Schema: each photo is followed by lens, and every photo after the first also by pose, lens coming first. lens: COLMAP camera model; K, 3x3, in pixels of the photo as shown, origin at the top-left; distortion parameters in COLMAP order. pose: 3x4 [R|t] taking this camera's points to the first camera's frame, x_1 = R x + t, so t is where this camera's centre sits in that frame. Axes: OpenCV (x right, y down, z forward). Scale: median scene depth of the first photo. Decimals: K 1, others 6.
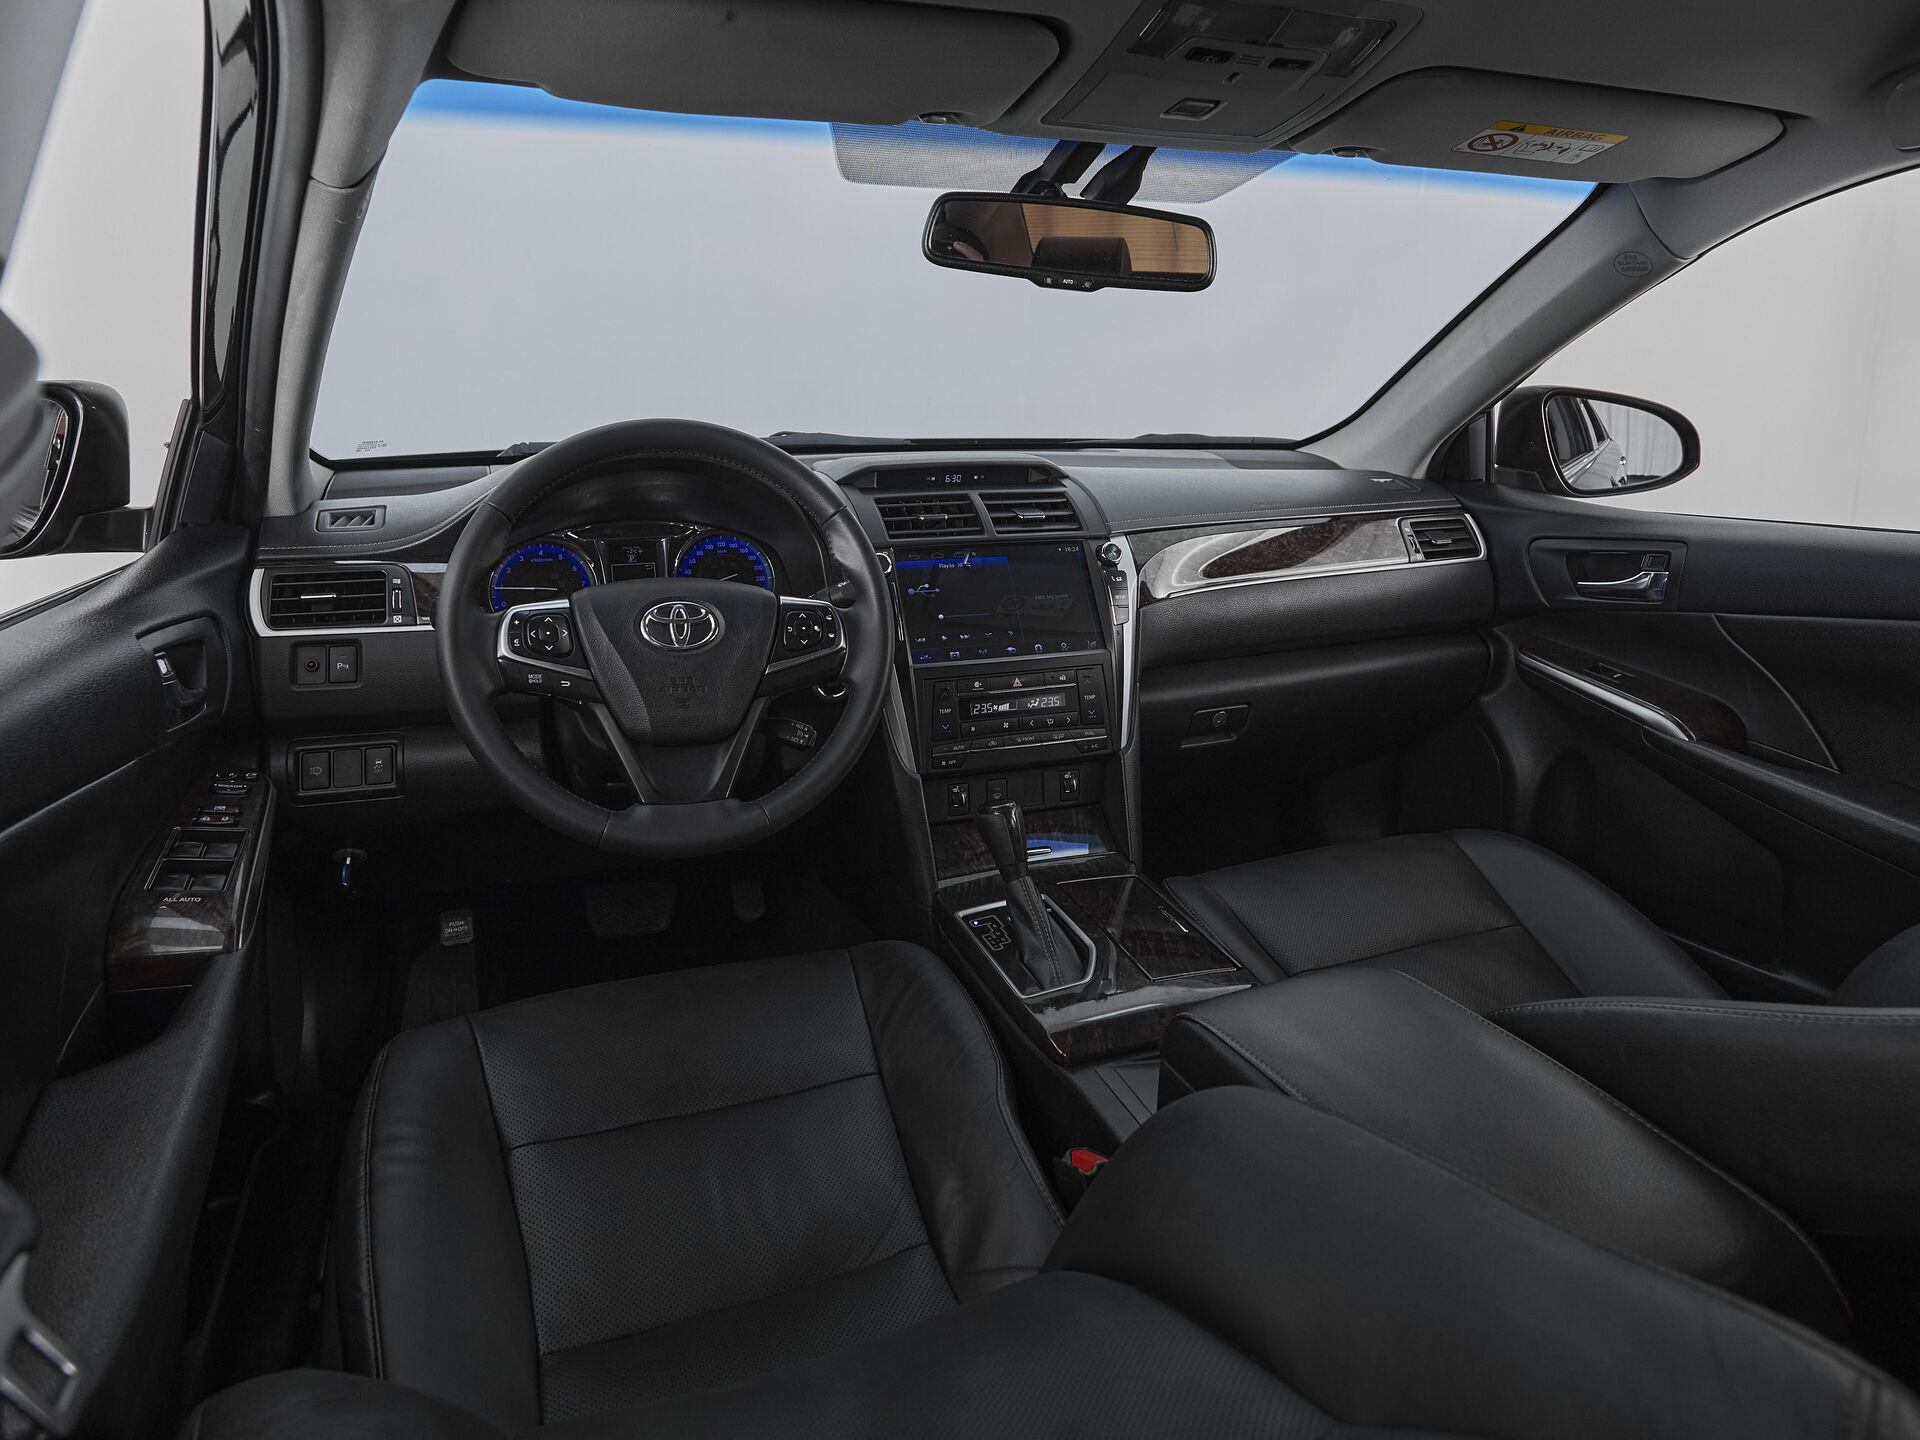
lens RADIAL K [[1240.3, 0, 959.6], [0, 1240.3, 575.2], [0, 0, 1]] dist [0.001065, -0.000106]
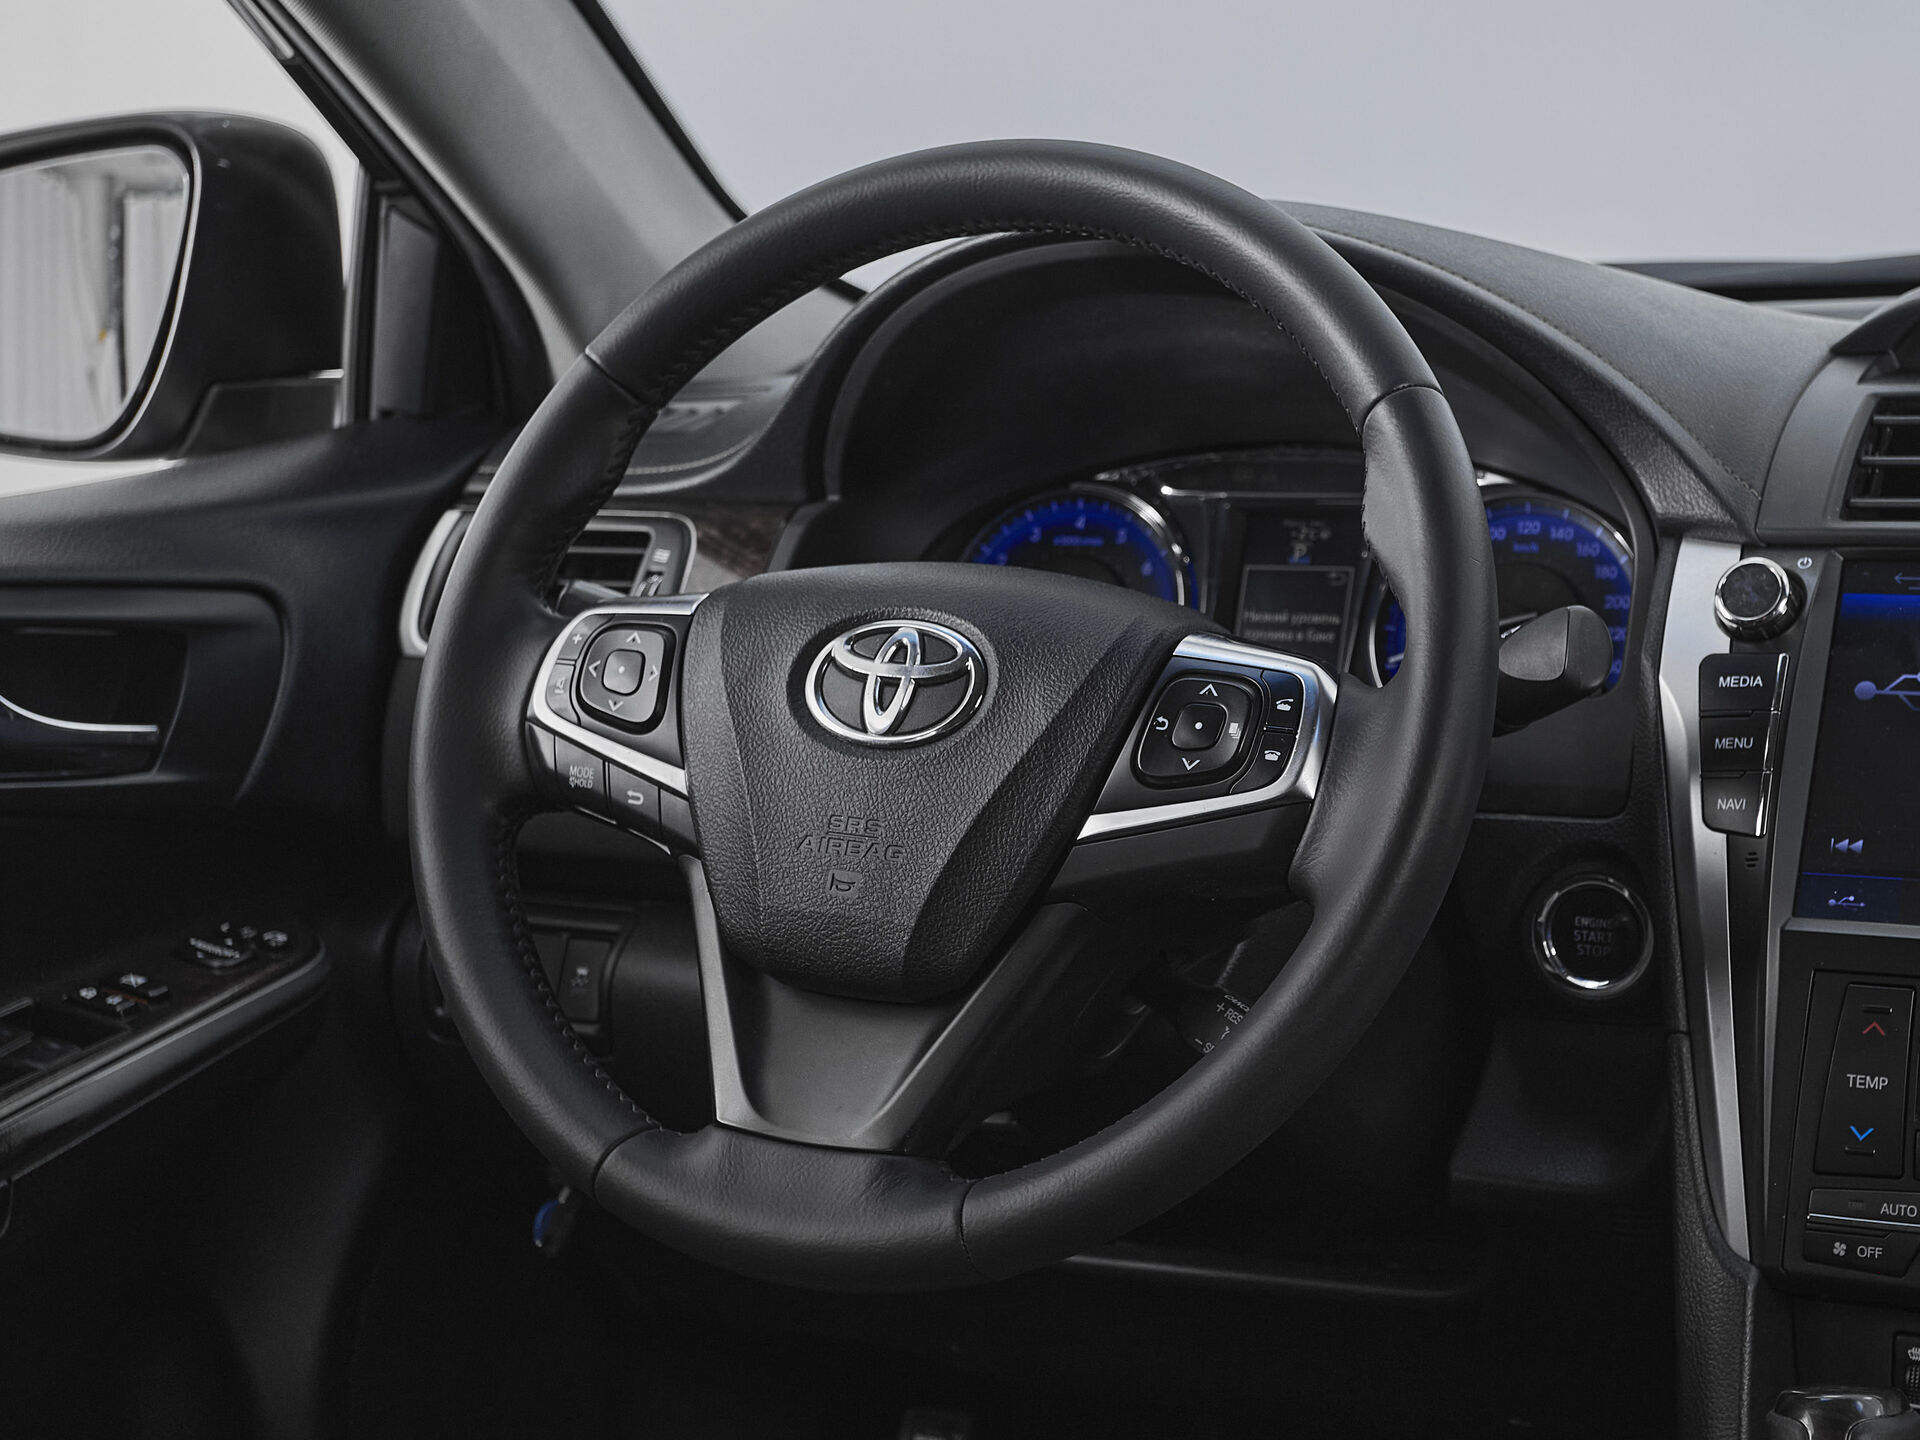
lens RADIAL K [[3600.7, 0, 960.0], [0, 3600.7, 720.0], [0, 0, 1]] dist [-0.039230, 0.193818]
pose [[0.657177, 0.078933, -0.749592, 0.476946], [-0.089797, 0.995618, 0.026114, 0.017237], [0.748369, 0.050150, 0.661385, 0.235124]]
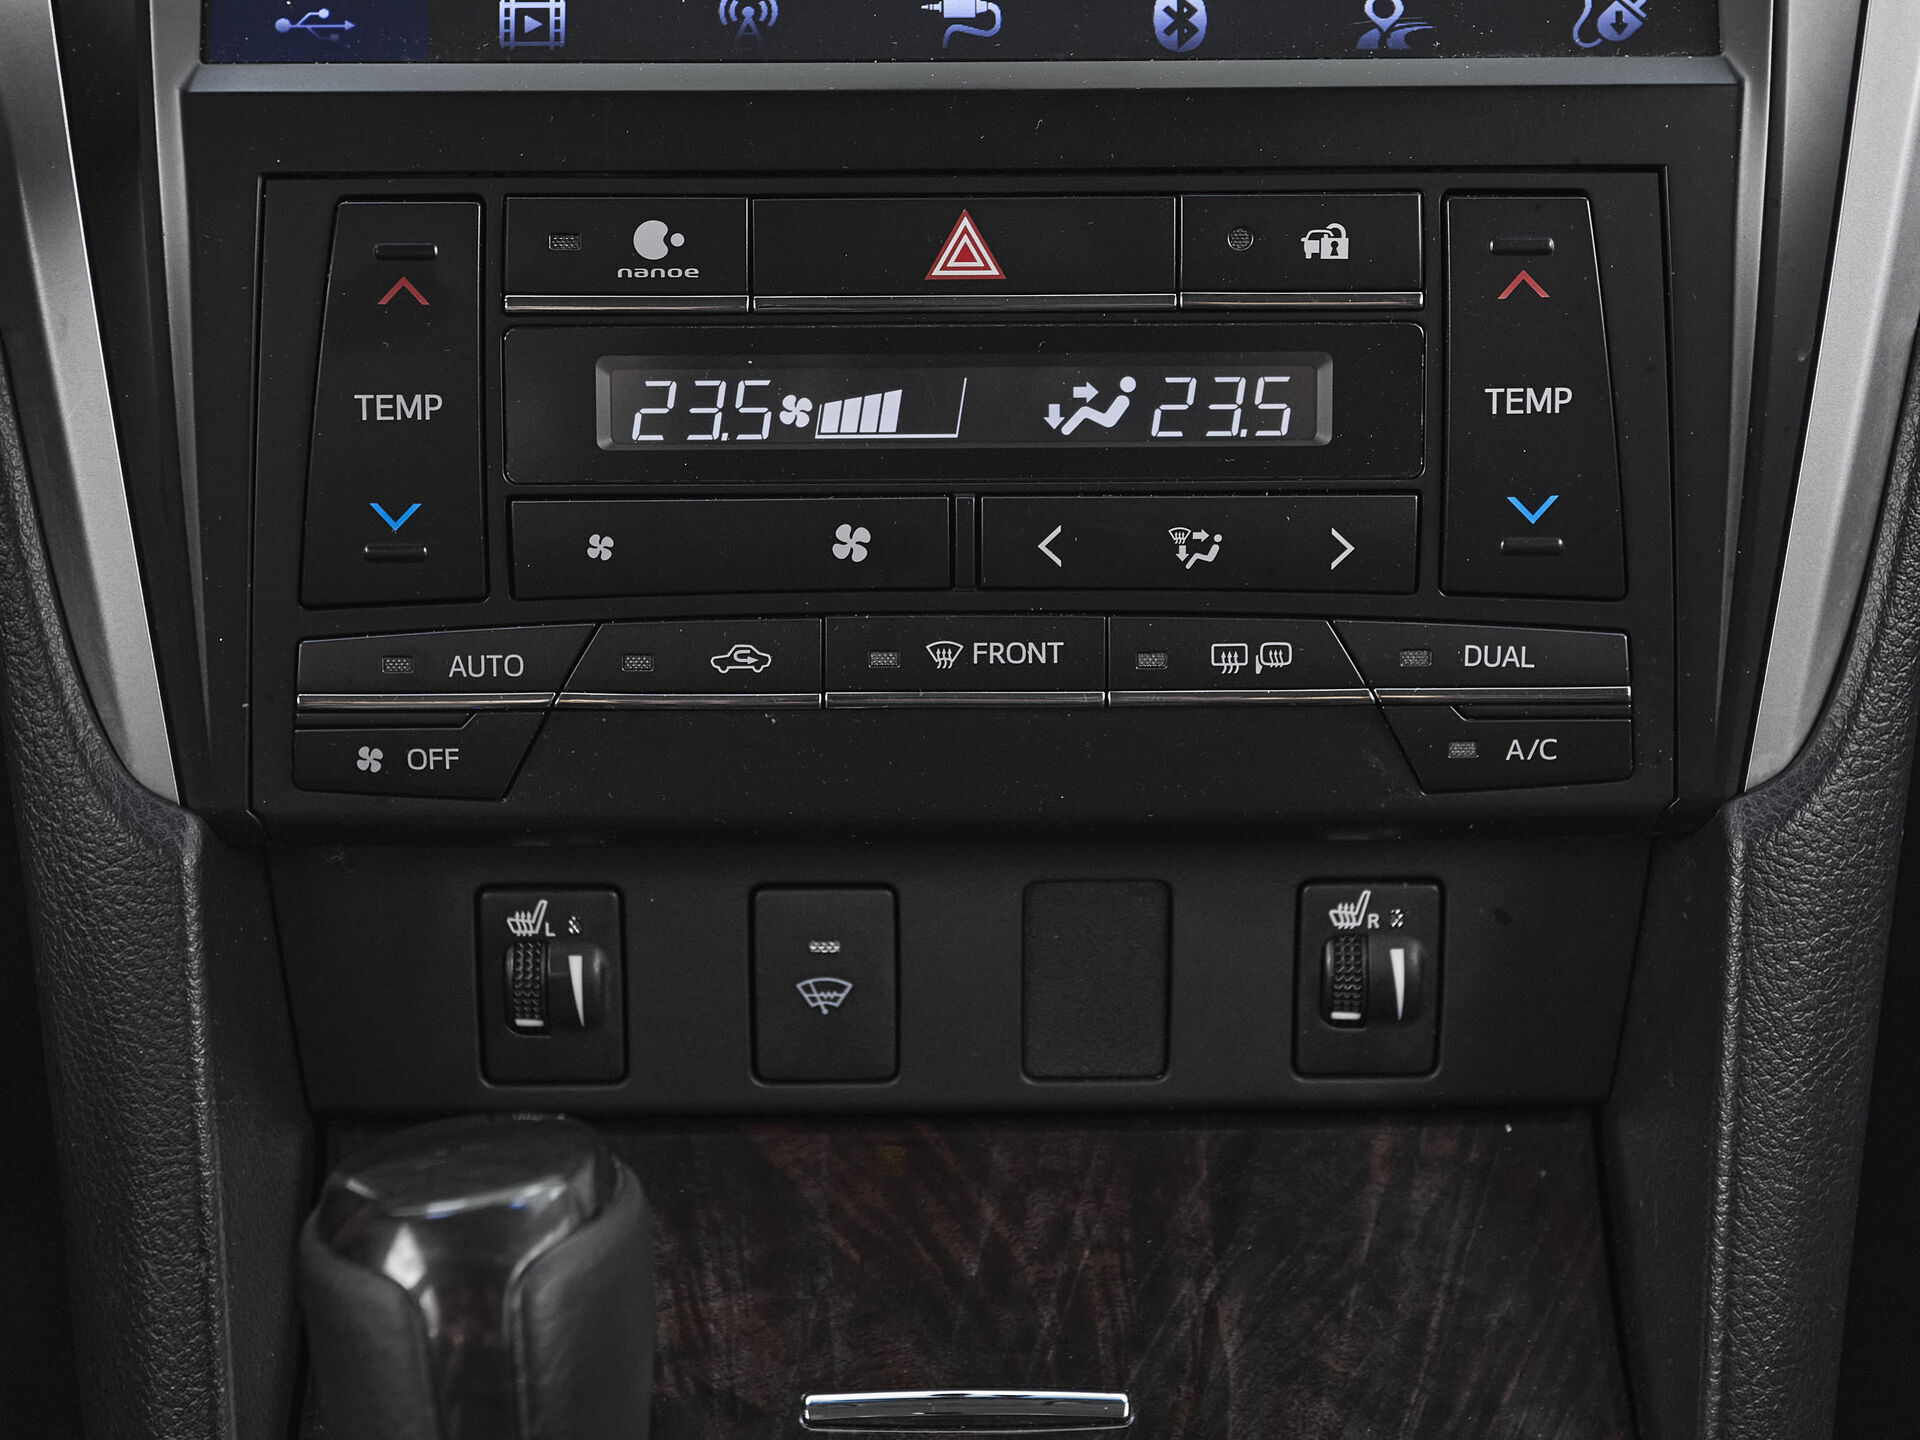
lens RADIAL K [[3530.7, 0, 956.8], [0, 3530.7, 467.9], [0, 0, 1]] dist [-0.036224, 0.065210]
pose [[0.941124, 0.109753, -0.319750, 0.172260], [-0.050216, 0.980725, 0.188830, 0.035083], [0.334312, -0.161656, 0.928495, 0.617930]]
